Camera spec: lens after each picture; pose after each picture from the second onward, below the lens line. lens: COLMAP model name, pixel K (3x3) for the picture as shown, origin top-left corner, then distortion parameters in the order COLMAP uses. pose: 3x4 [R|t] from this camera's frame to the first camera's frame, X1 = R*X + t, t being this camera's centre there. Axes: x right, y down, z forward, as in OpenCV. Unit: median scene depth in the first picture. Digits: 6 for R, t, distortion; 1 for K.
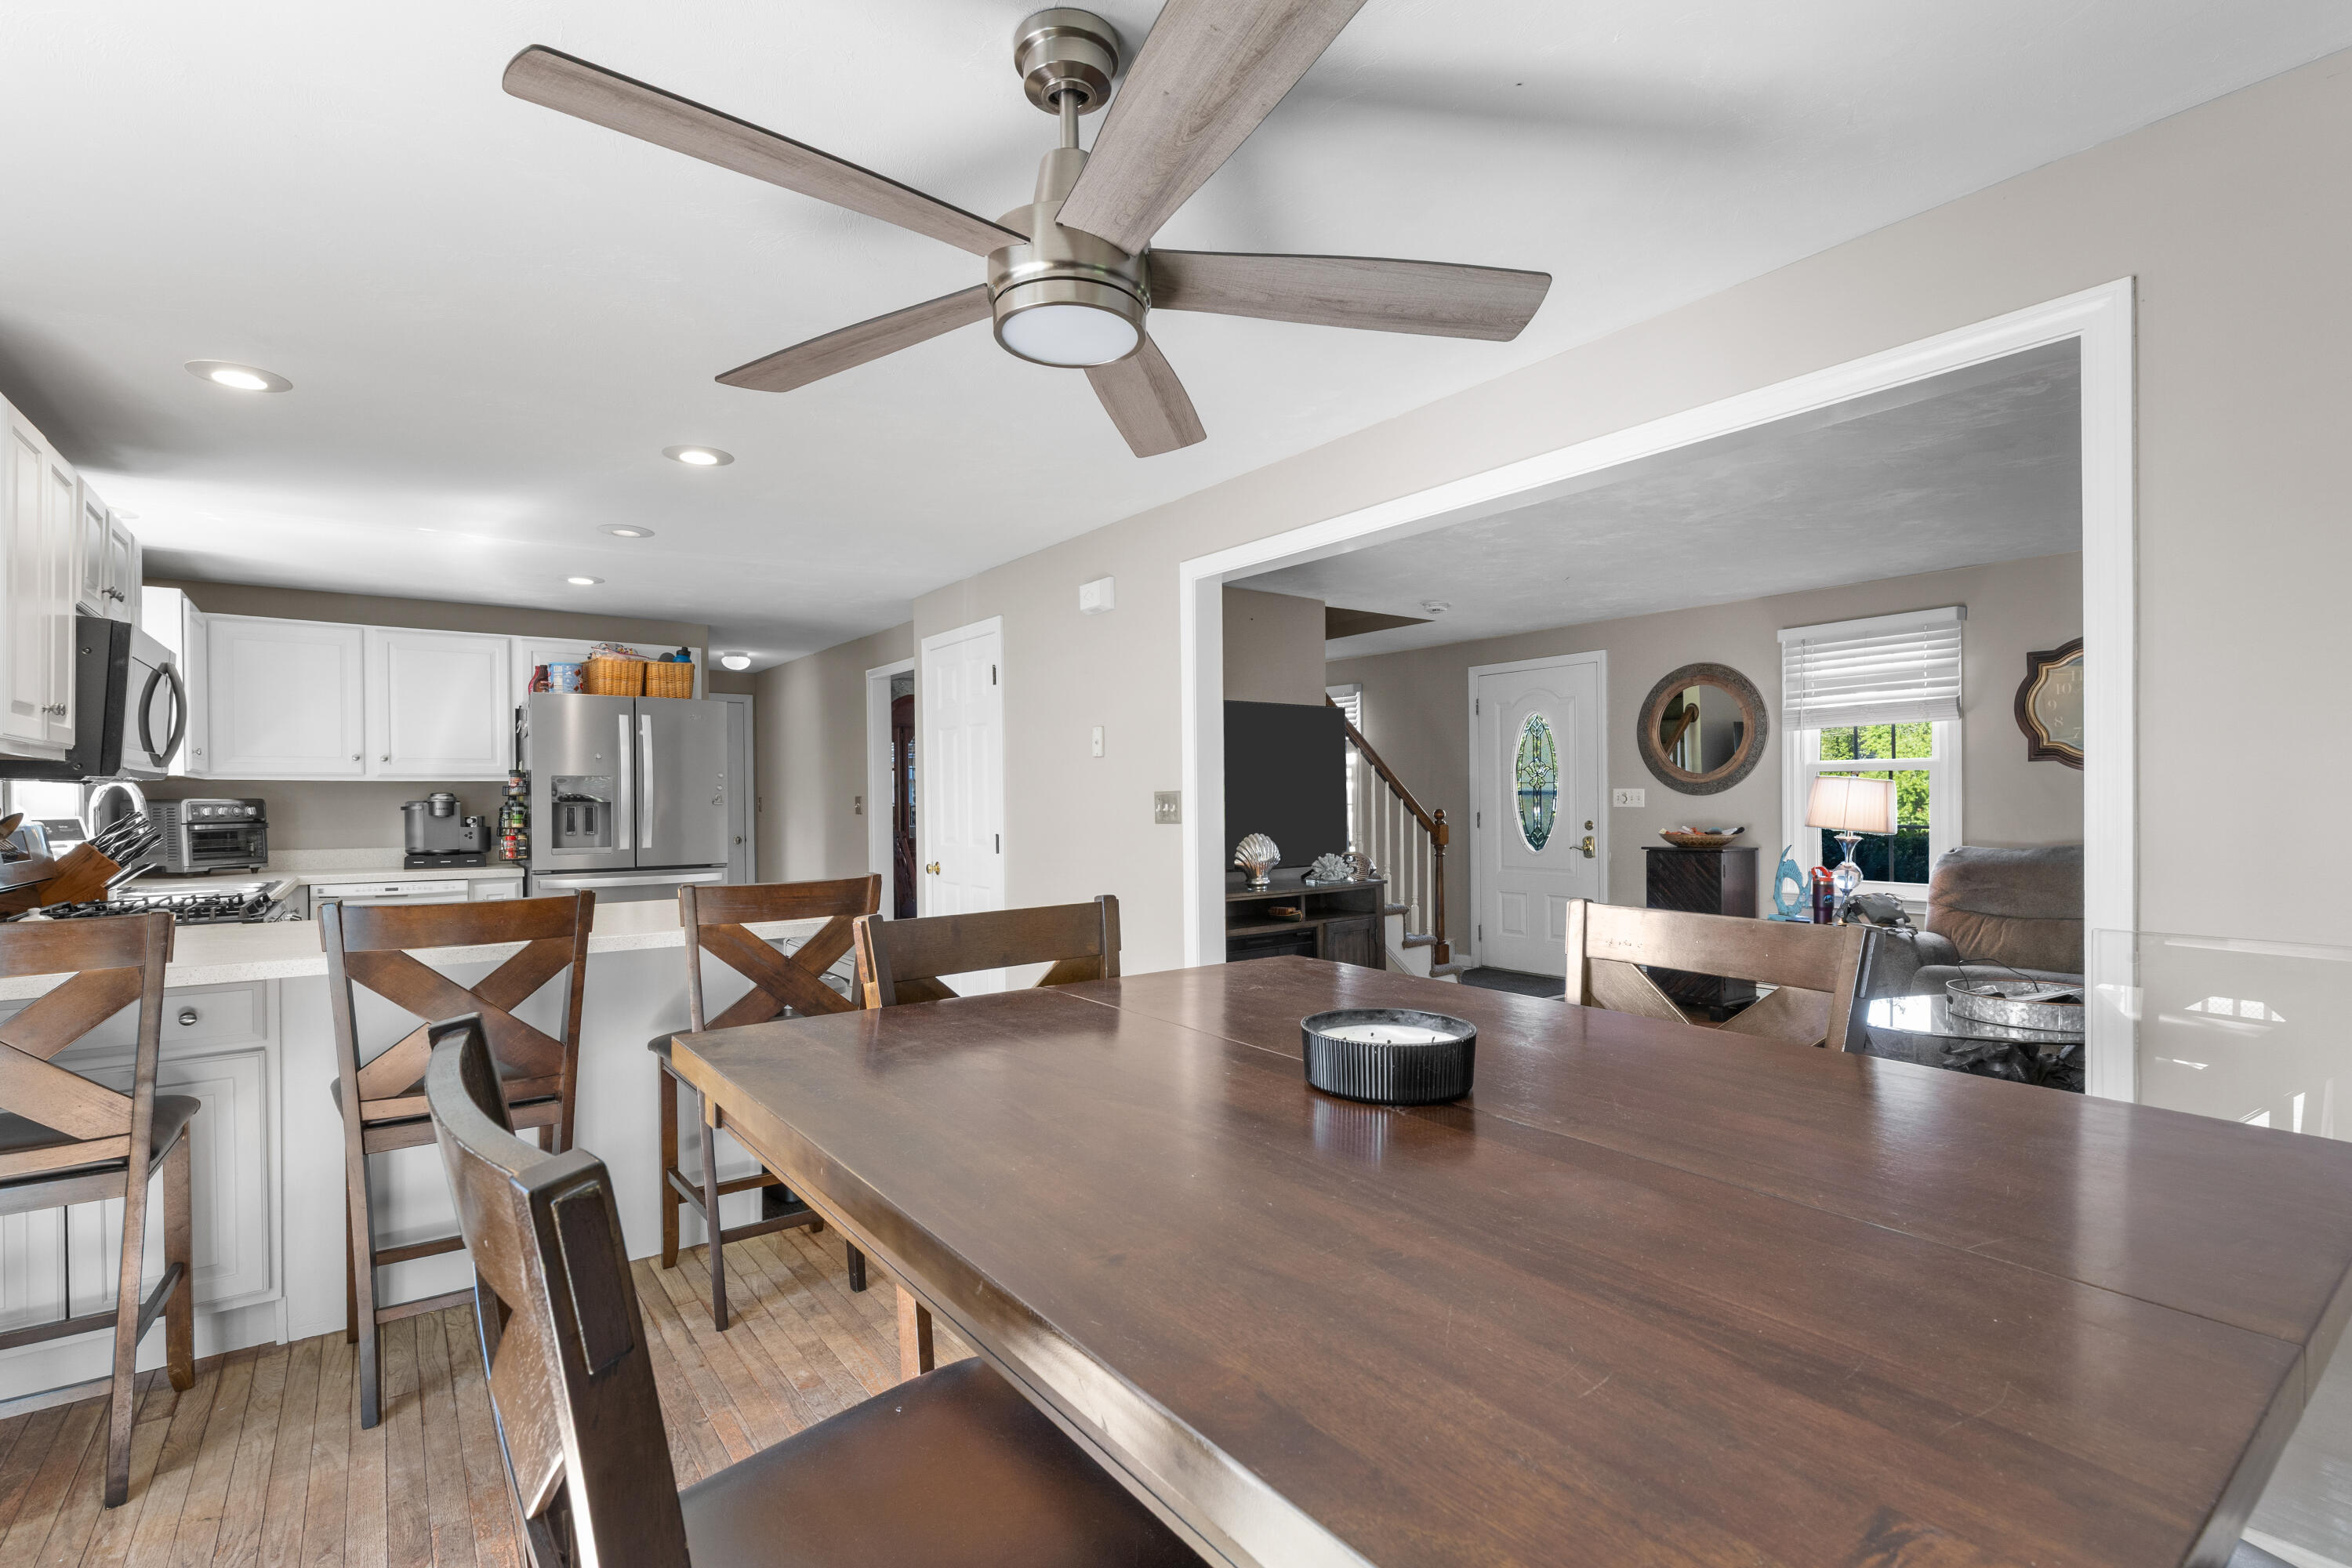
lens RADIAL K [[1066.3, 0, 1176.9], [0, 1066.3, 801.0], [0, 0, 1]] dist [0.002233, -0.000331]
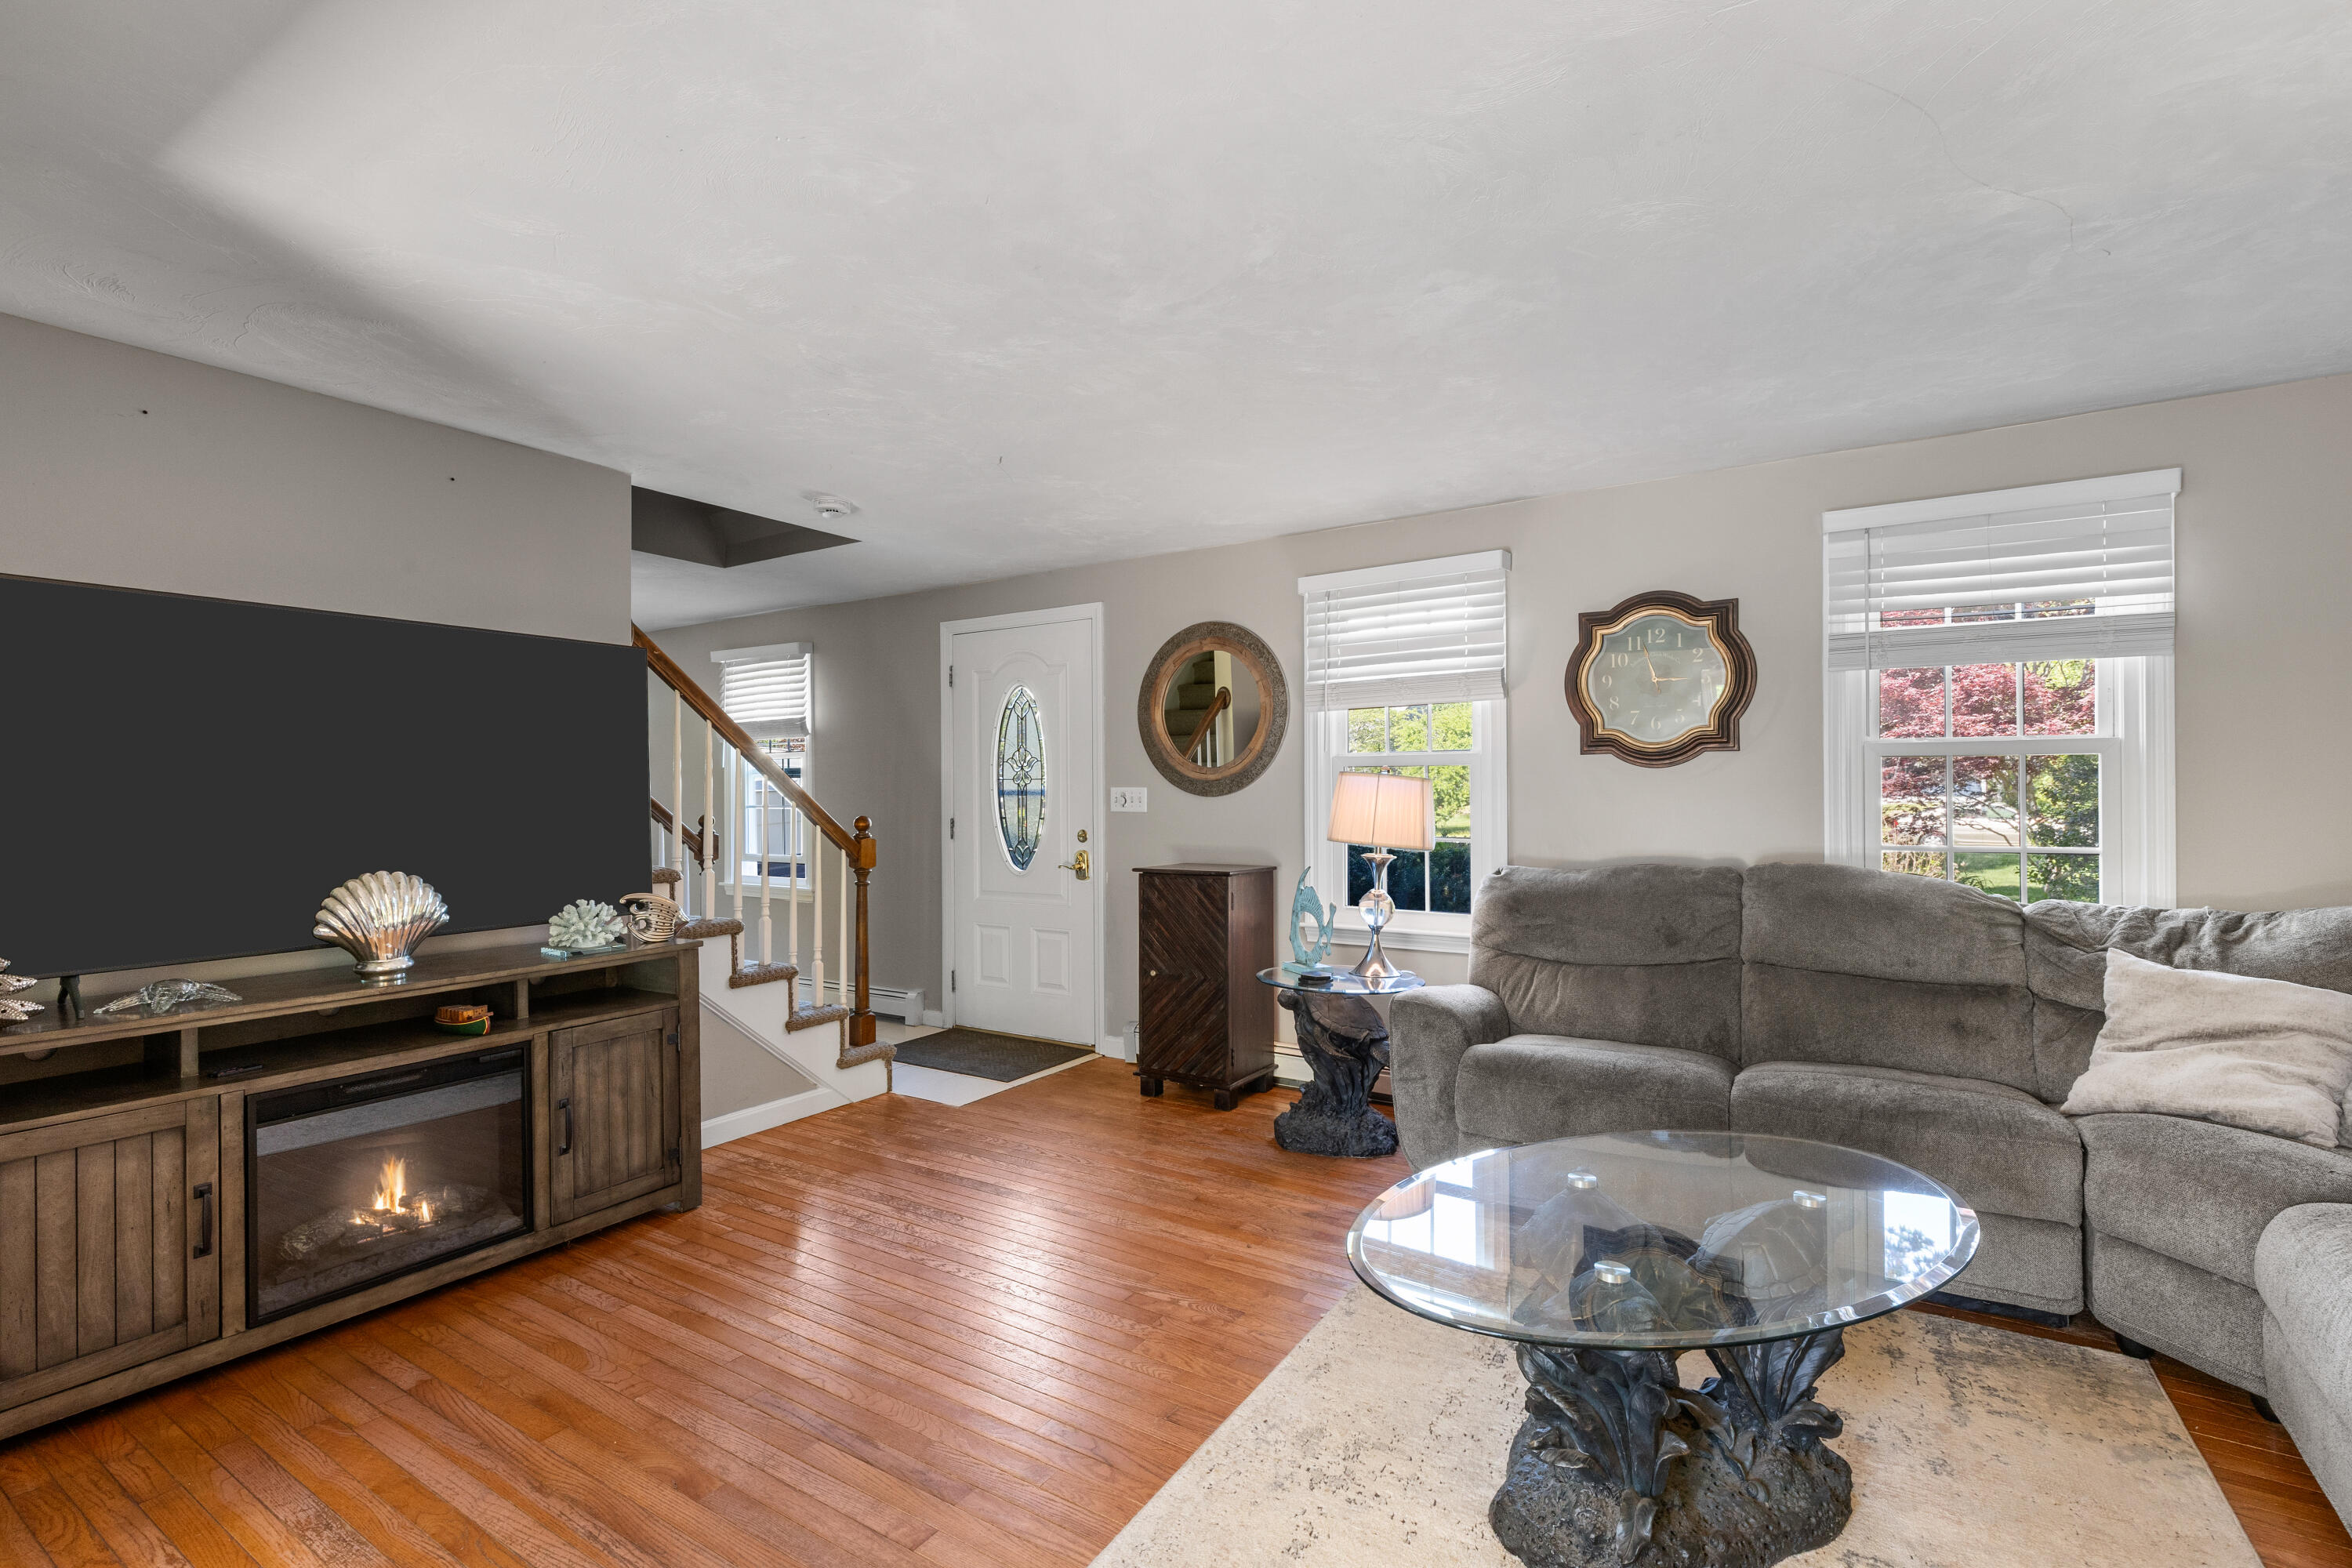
lens RADIAL K [[1066.3, 0, 1172.4], [0, 1066.3, 788.7], [0, 0, 1]] dist [0.002233, -0.000331]
pose [[0.935356, 0.003966, 0.353686, 0.230070], [-0.000808, 0.999958, -0.009078, -0.004821], [-0.353708, 0.008205, 0.935320, 0.353677]]
